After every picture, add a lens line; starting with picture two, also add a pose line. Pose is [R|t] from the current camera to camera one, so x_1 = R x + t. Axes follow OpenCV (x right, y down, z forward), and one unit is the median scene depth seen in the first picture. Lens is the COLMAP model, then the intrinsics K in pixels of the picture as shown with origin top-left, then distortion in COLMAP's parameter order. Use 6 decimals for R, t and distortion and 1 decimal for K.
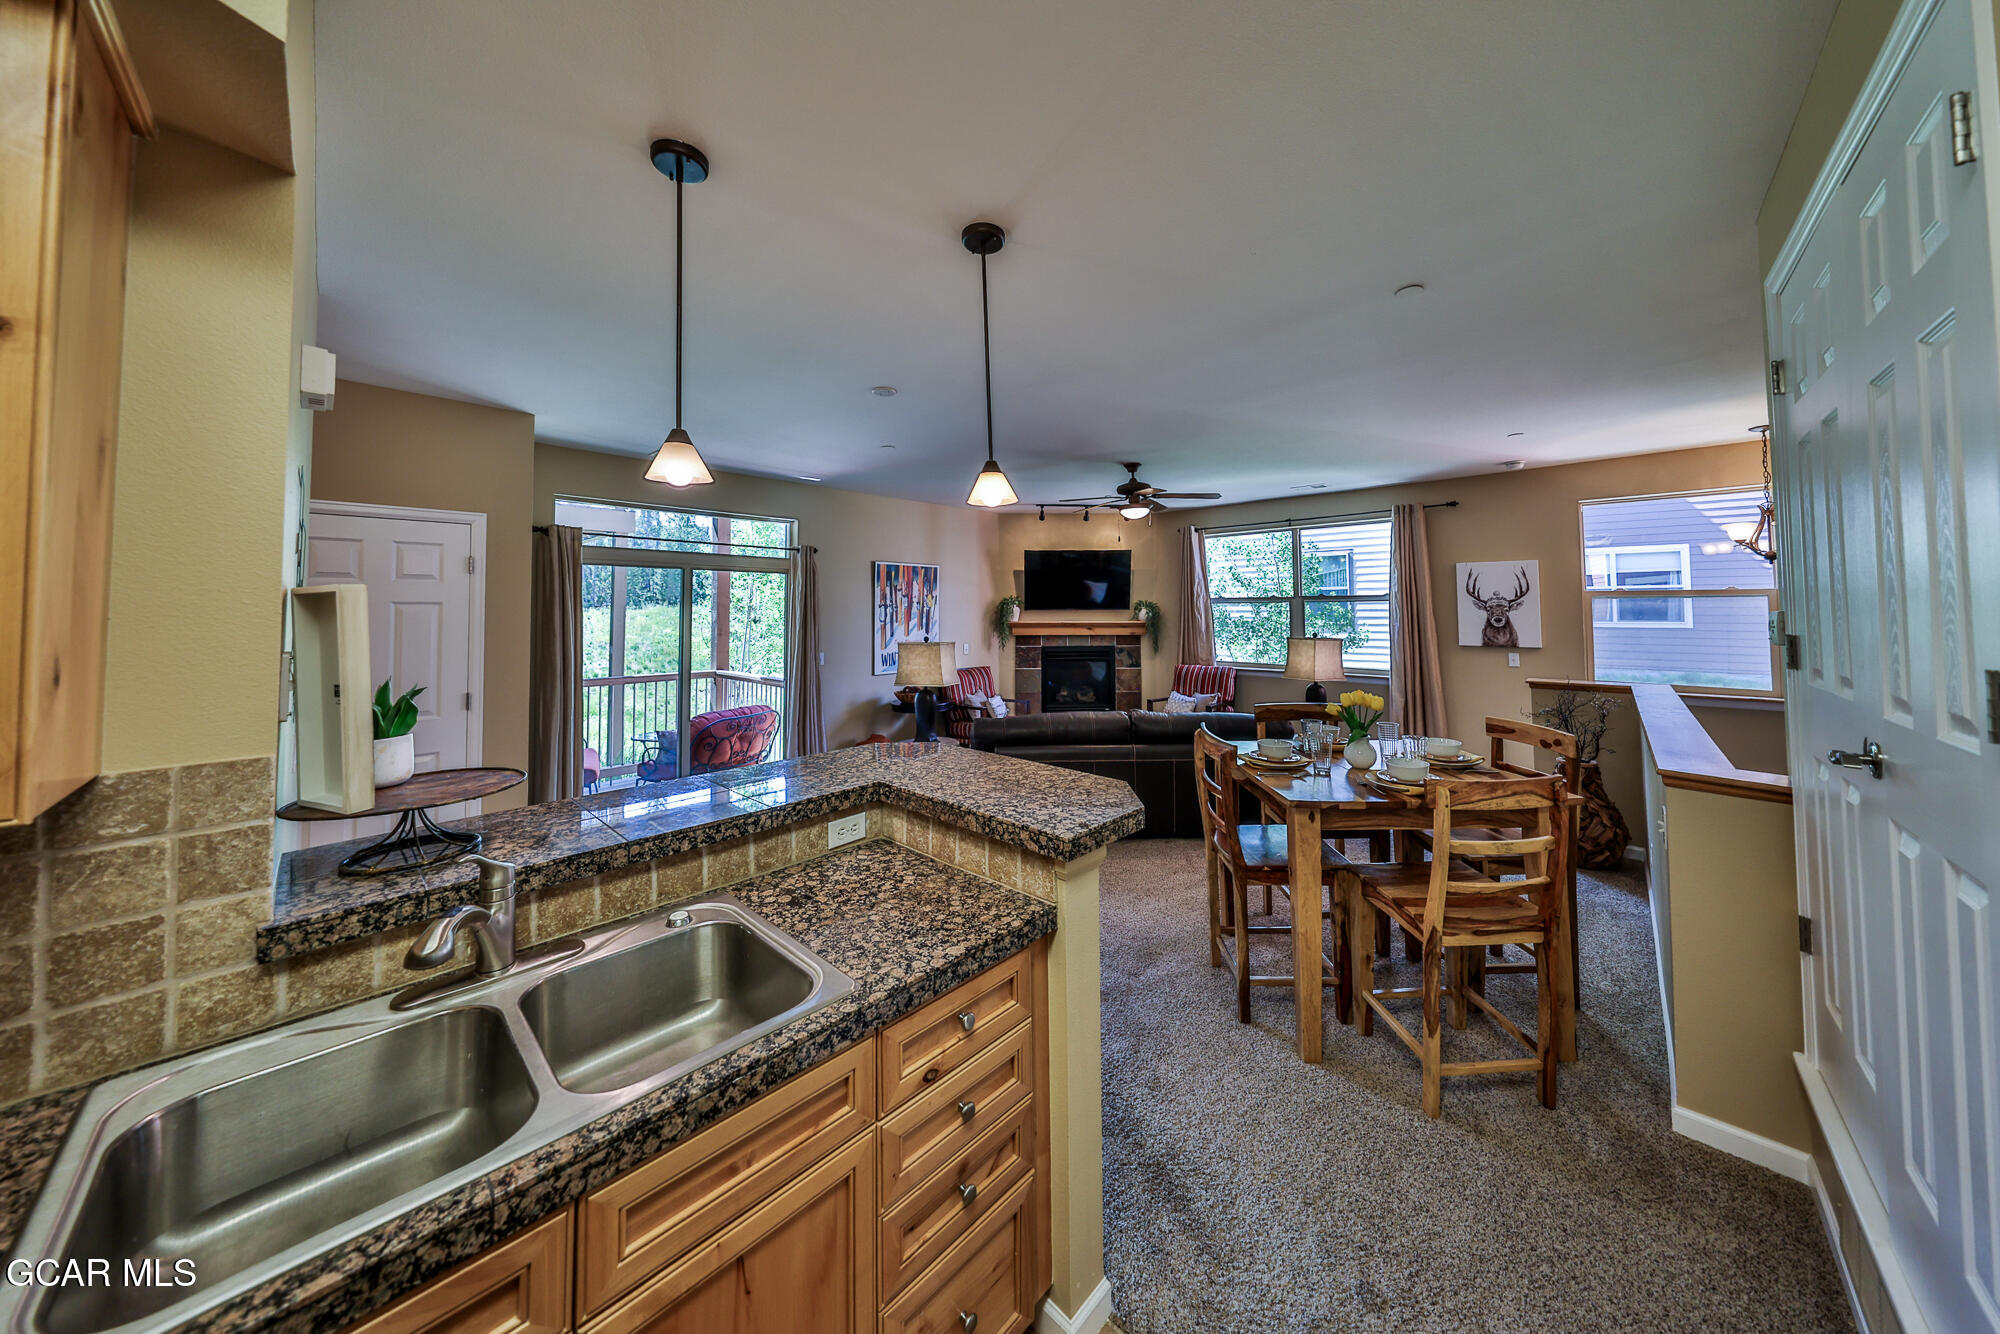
lens RADIAL K [[623.9, 0, 1005.5], [0, 623.9, 581.2], [0, 0, 1]] dist [-0.004740, 0.000192]
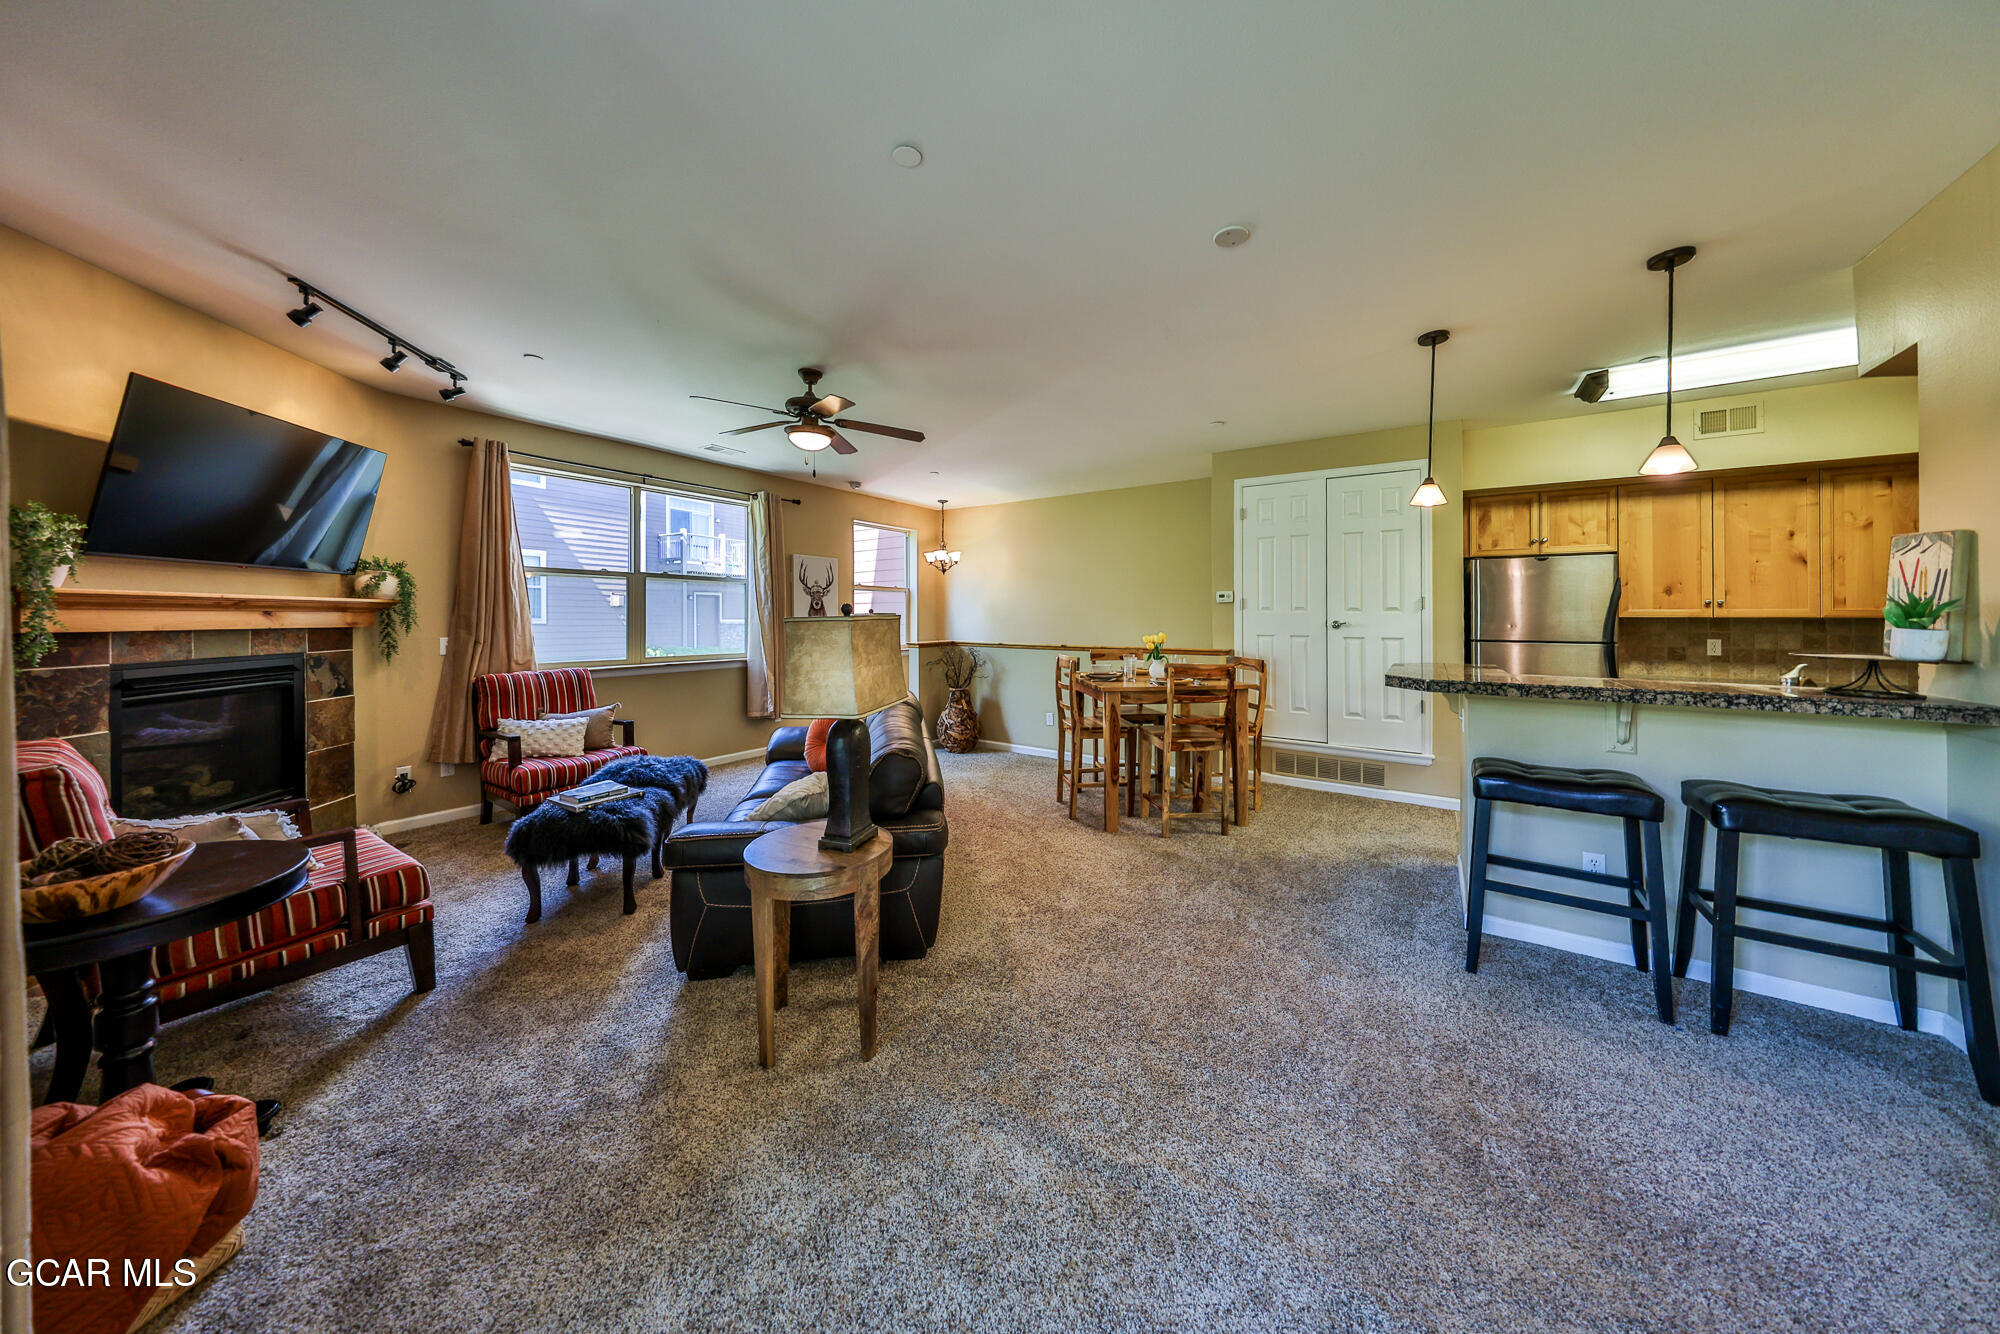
lens RADIAL K [[623.9, 0, 1036.5], [0, 623.9, 613.3], [0, 0, 1]] dist [-0.004740, 0.000192]
pose [[-0.169491, 0.006759, 0.985509, -0.429401], [-0.048186, 0.998724, -0.015137, 0.067975], [-0.984353, -0.050053, -0.168949, 0.671149]]
